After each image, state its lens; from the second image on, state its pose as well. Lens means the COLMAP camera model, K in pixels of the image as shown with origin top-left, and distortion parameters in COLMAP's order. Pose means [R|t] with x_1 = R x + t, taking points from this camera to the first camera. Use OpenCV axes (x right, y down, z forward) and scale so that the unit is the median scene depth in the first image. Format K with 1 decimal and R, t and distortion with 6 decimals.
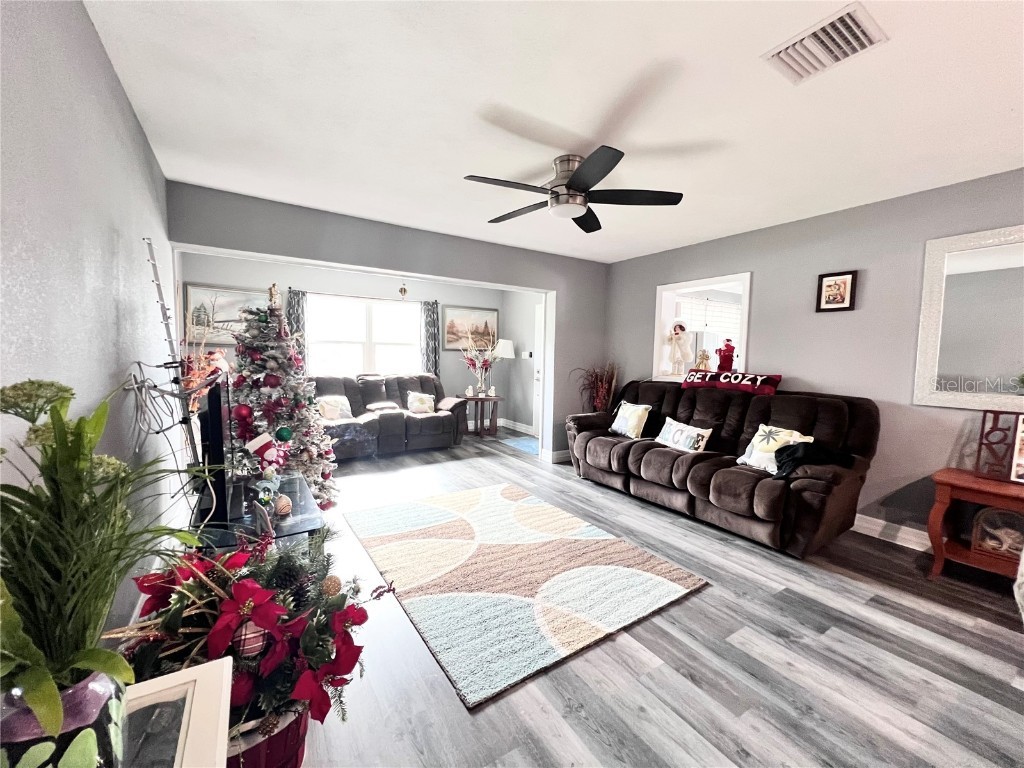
lens RADIAL K [[411.8, 0, 512.7], [0, 411.8, 384.5], [0, 0, 1]] dist [-0.000355, 0.000387]
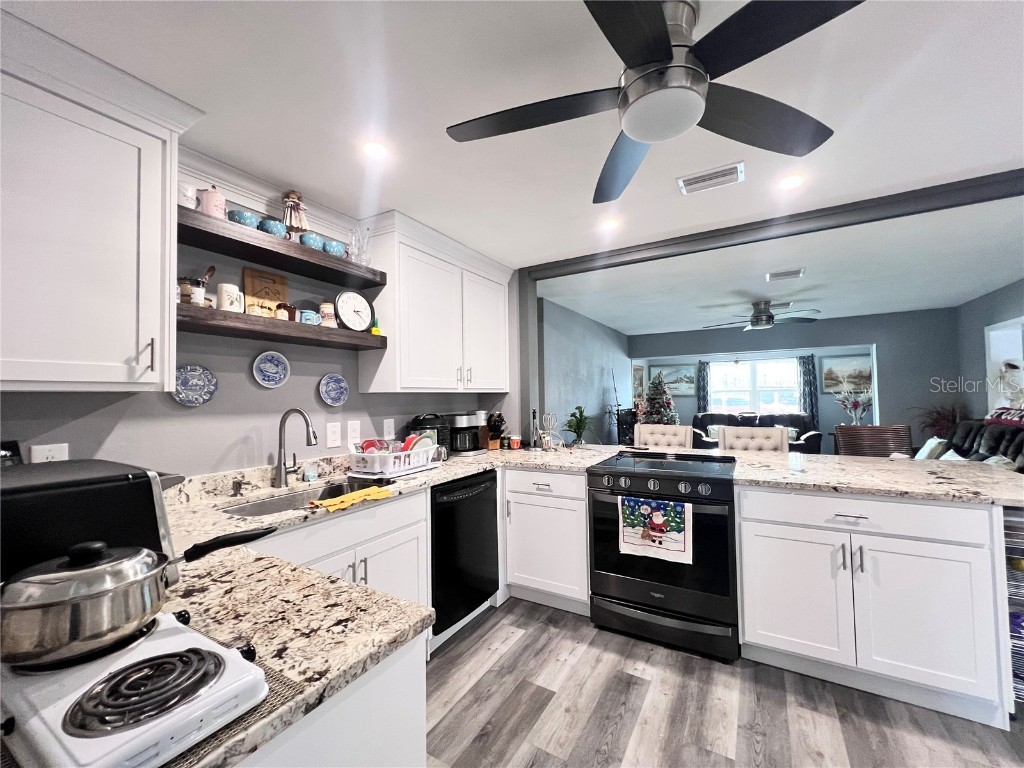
lens RADIAL K [[411.8, 0, 514.8], [0, 411.8, 384.4], [0, 0, 1]] dist [-0.000355, 0.000387]
pose [[0.449509, -0.054229, -0.891628, 0.880857], [-0.039669, 0.995959, -0.080573, 0.040797], [0.892395, 0.071588, 0.445541, -0.604088]]
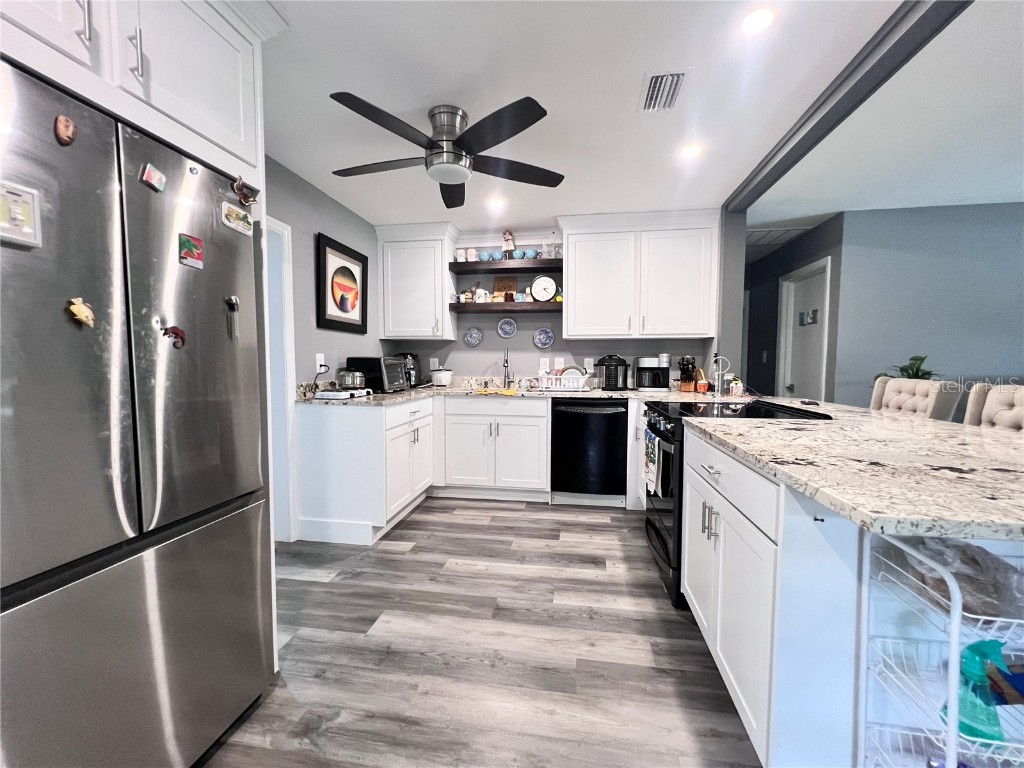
lens RADIAL K [[411.8, 0, 515.4], [0, 411.8, 384.4], [0, 0, 1]] dist [-0.000355, 0.000387]
pose [[-0.667245, 0.018600, -0.744606, 1.026135], [-0.068653, 0.993897, 0.086347, 0.041061], [0.741667, 0.108734, -0.661896, 0.096031]]
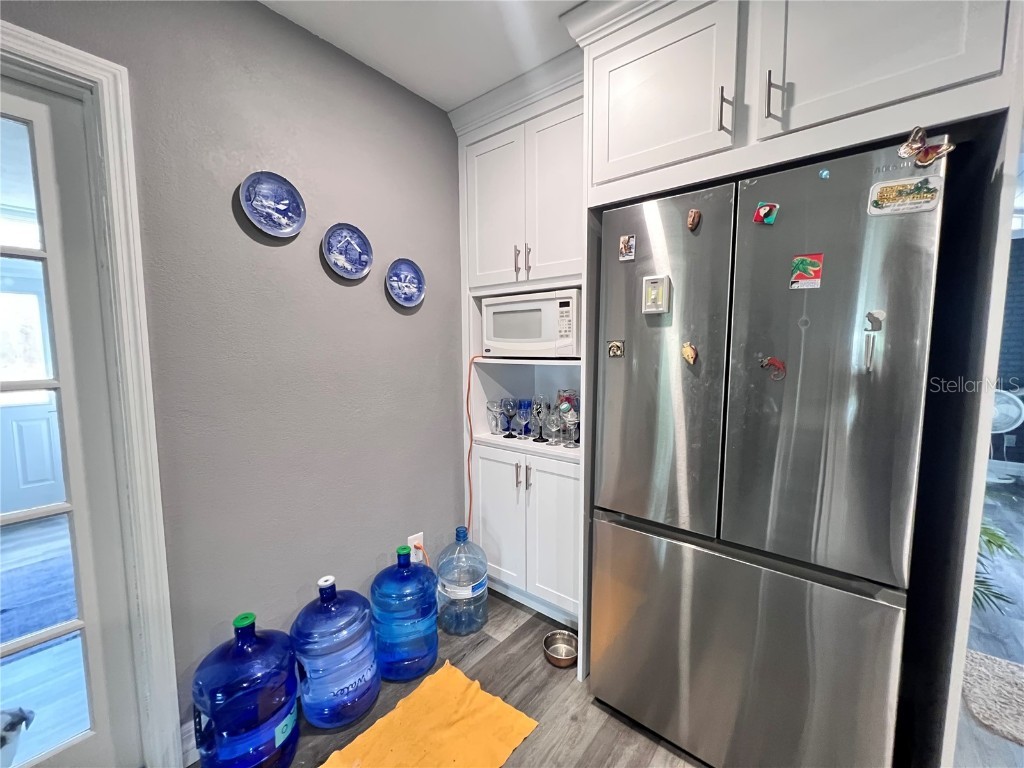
lens RADIAL K [[411.8, 0, 515.8], [0, 411.8, 382.6], [0, 0, 1]] dist [-0.000355, 0.000387]
pose [[-0.326664, -0.094951, 0.940359, 0.751123], [0.062326, 0.990611, 0.121676, 0.012772], [-0.943083, 0.098356, -0.317679, -0.024214]]
